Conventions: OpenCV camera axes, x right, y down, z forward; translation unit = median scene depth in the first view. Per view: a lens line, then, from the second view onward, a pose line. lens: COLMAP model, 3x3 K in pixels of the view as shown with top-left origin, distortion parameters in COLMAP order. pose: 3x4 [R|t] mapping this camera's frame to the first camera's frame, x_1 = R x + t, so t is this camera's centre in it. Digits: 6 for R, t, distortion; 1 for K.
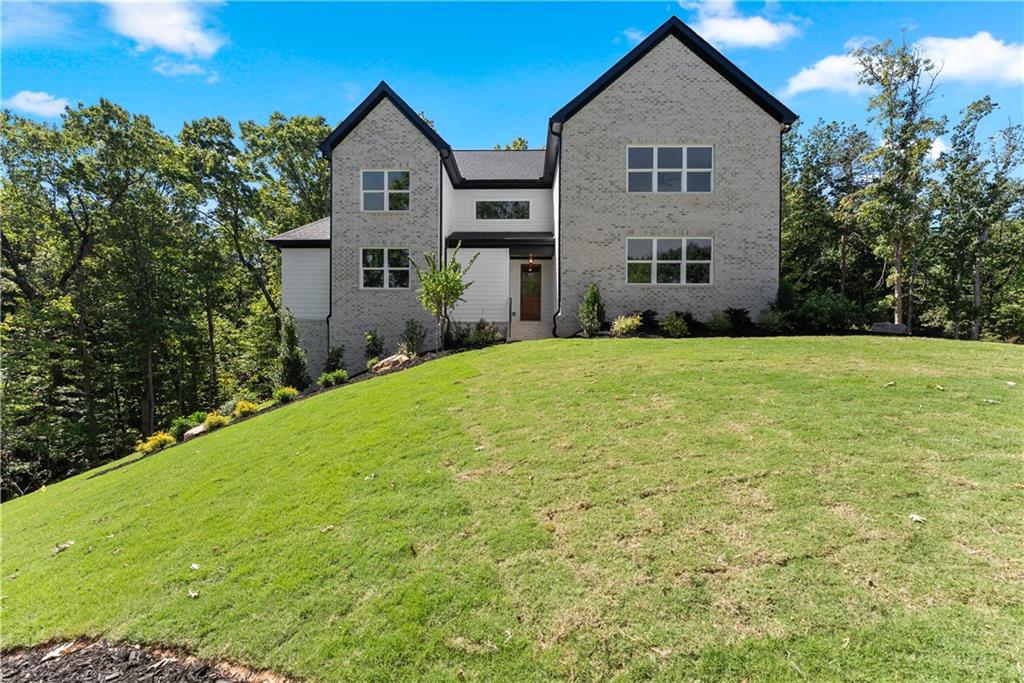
lens RADIAL K [[417.4, 0, 519.4], [0, 417.4, 355.1], [0, 0, 1]] dist [-0.005826, -0.000284]
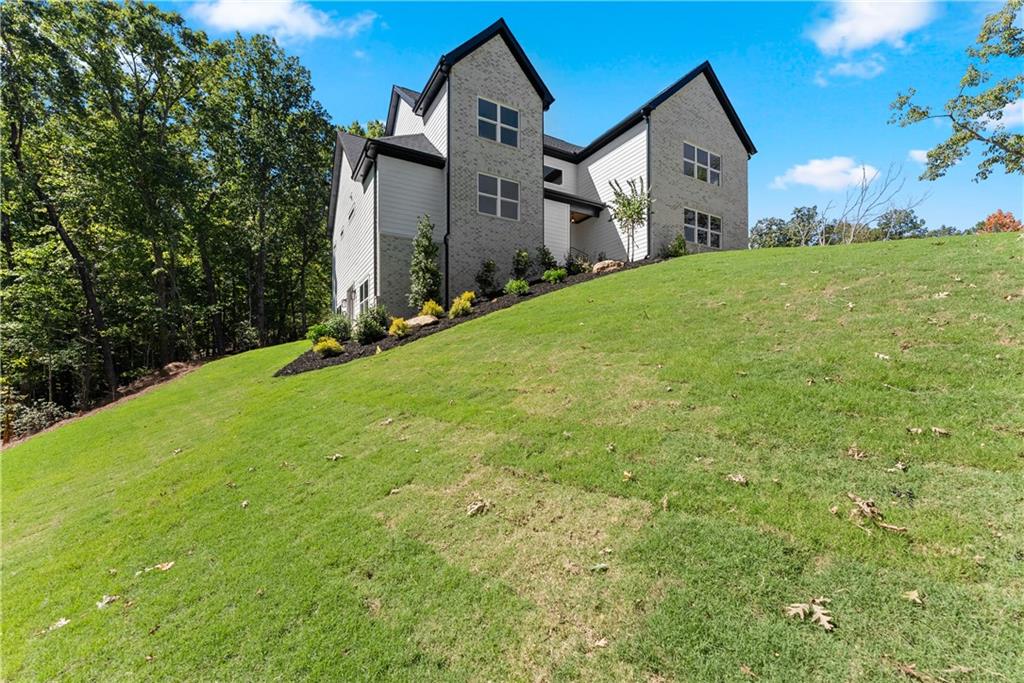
lens RADIAL K [[417.4, 0, 519.4], [0, 417.4, 355.1], [0, 0, 1]] dist [-0.005826, -0.000284]
pose [[0.855456, -0.000029, 0.517876, -0.819542], [0.004953, 0.999955, -0.008126, 0.194662], [-0.517853, 0.009517, 0.855417, 0.089479]]
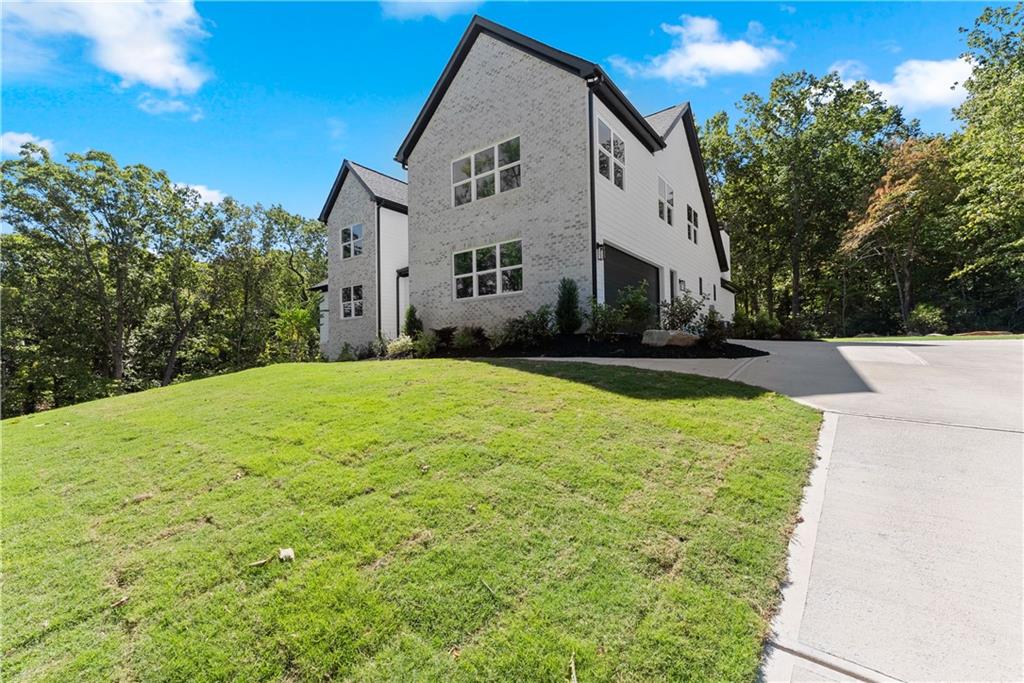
lens RADIAL K [[428.1, 0, 512.0], [0, 428.1, 341.5], [0, 0, 1]] dist [-0.000182, -0.000040]
pose [[0.803551, -0.034152, -0.594255, 0.856596], [0.013915, 0.999158, -0.038606, -0.028276], [0.595073, 0.022753, 0.803349, 0.242432]]
